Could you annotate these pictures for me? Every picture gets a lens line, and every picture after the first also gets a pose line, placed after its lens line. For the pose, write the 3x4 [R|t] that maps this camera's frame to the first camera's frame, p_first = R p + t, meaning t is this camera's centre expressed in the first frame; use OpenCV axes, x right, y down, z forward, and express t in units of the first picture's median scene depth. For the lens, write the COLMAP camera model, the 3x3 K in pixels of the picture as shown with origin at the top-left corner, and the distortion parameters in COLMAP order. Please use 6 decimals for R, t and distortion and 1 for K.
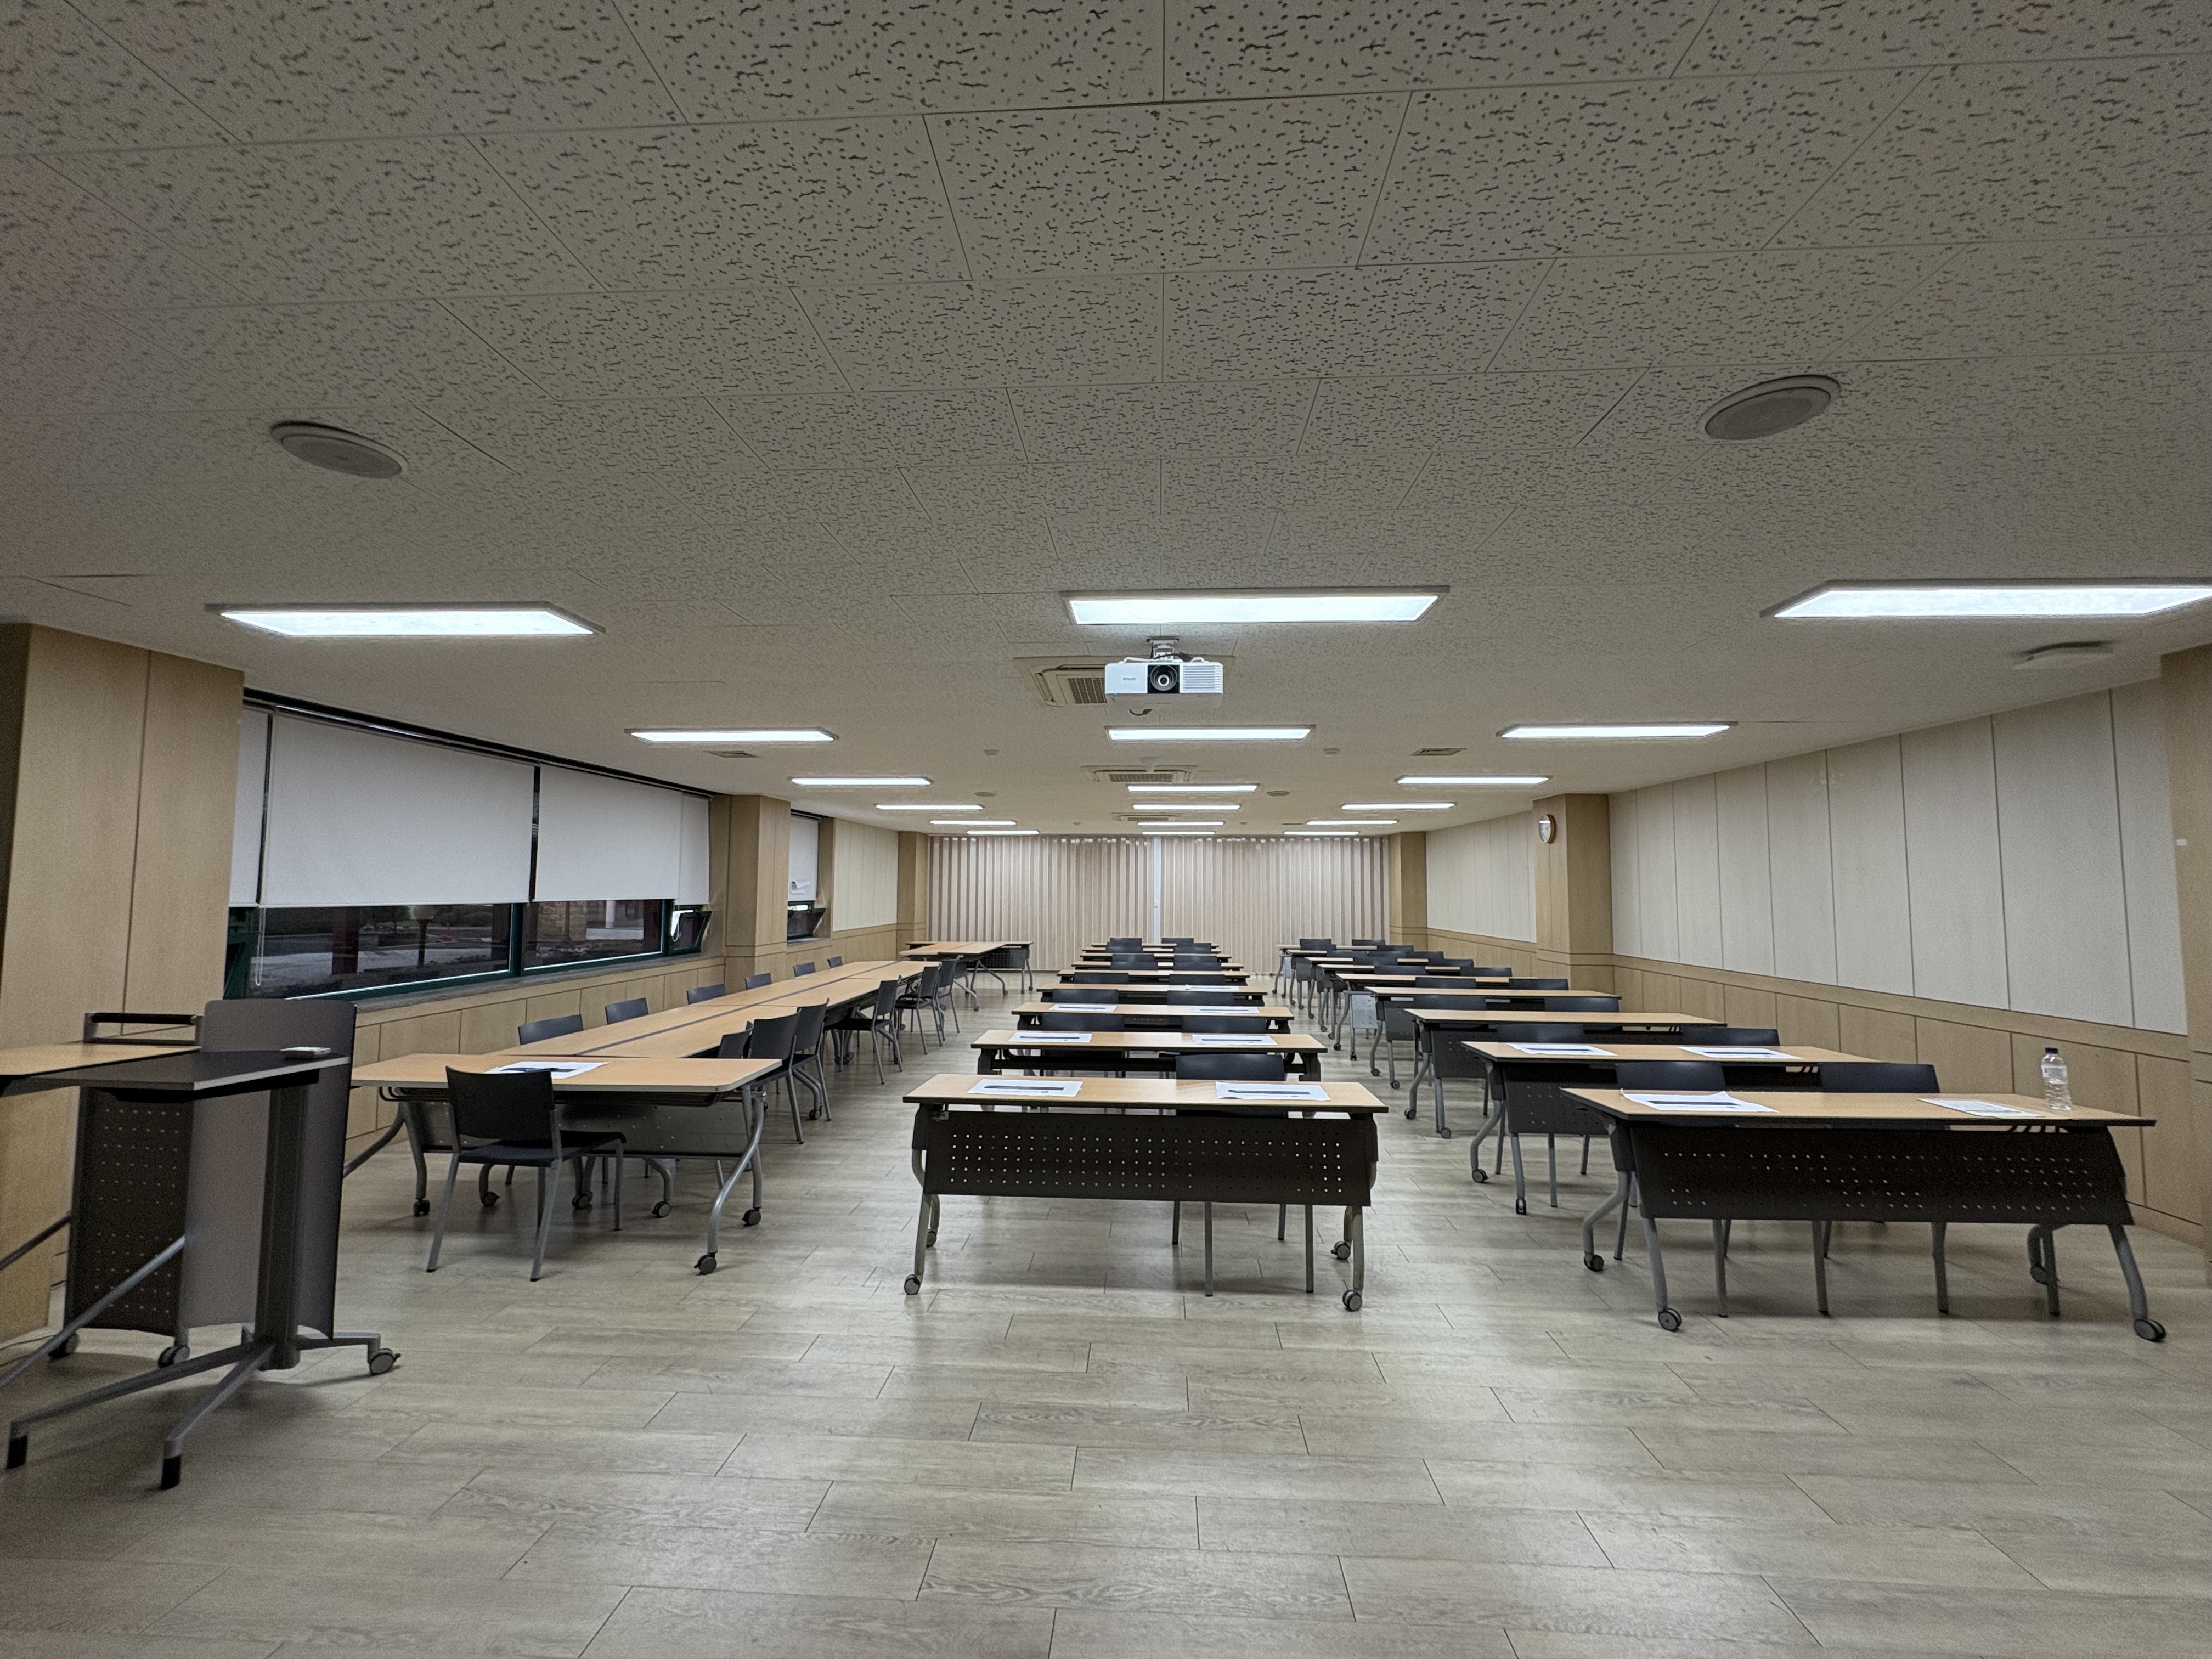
lens RADIAL K [[876.6, 0, 1093.3], [0, 876.6, 847.6], [0, 0, 1]] dist [-0.004368, 0.000667]
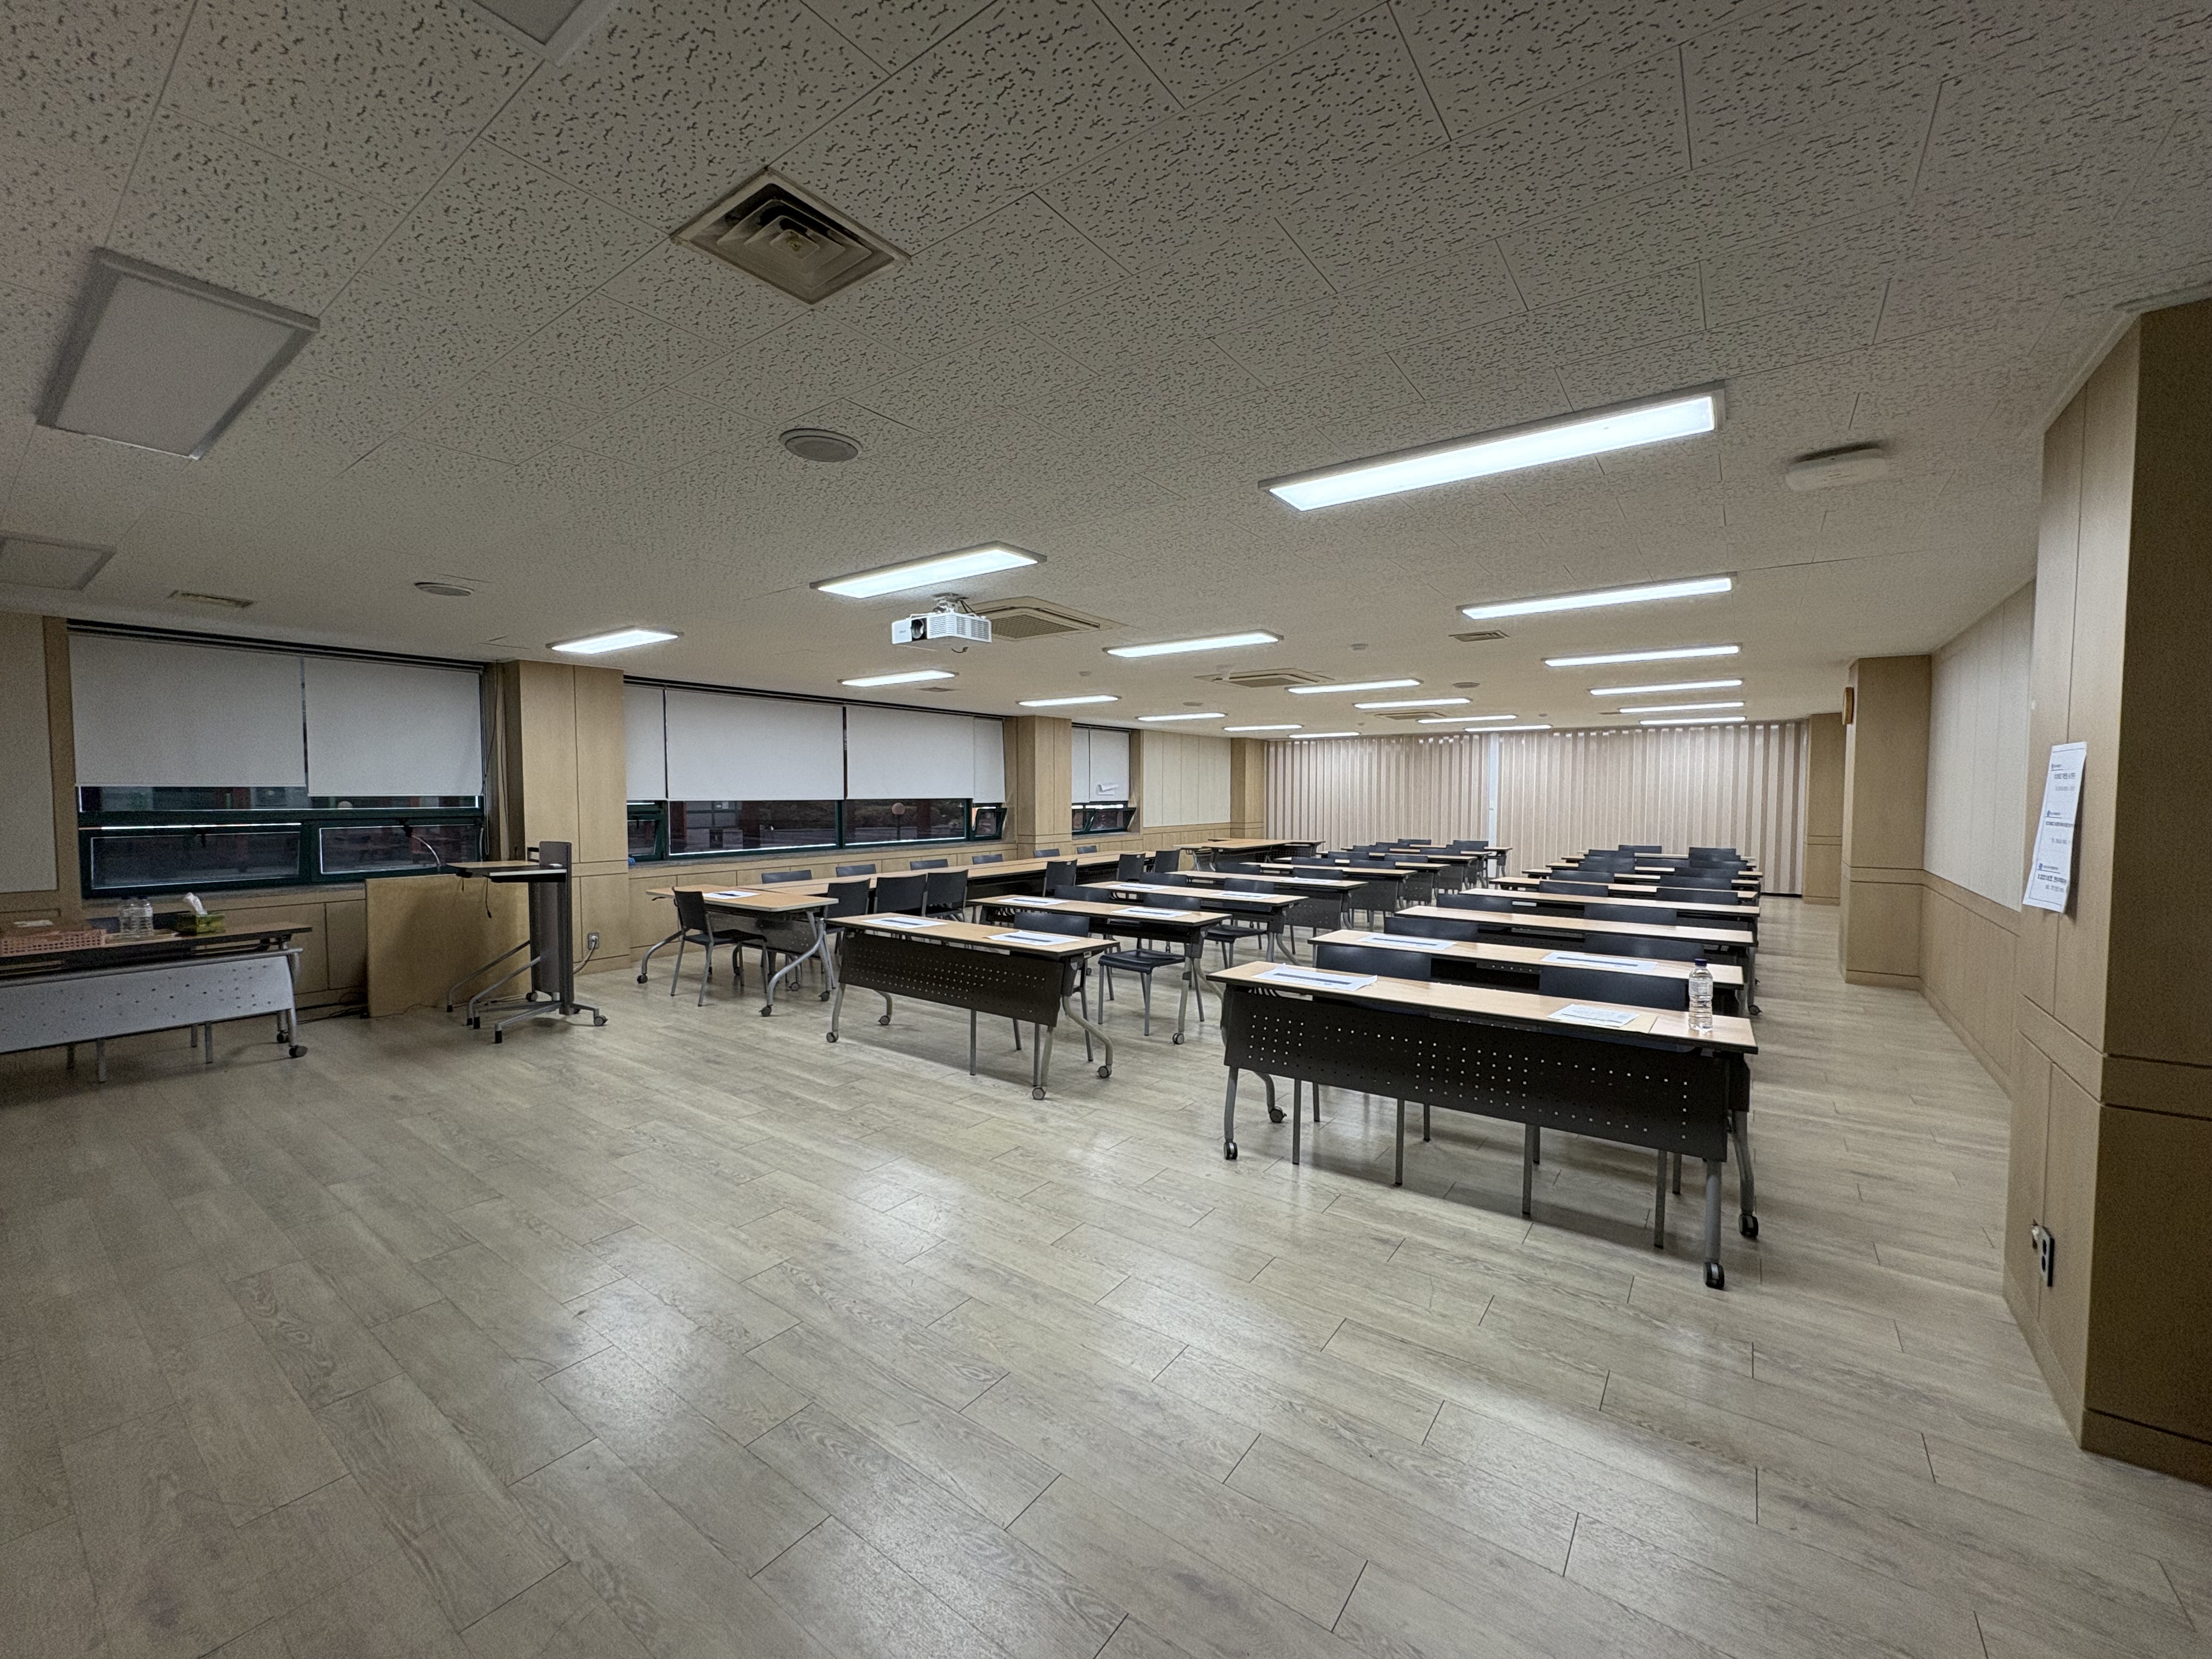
lens RADIAL K [[876.6, 0, 1101.8], [0, 876.6, 818.9], [0, 0, 1]] dist [-0.004368, 0.000667]
pose [[0.841060, 0.010891, -0.540832, 0.847428], [0.029437, 0.997394, 0.065863, 0.018292], [0.540140, -0.071315, 0.838548, -0.019831]]
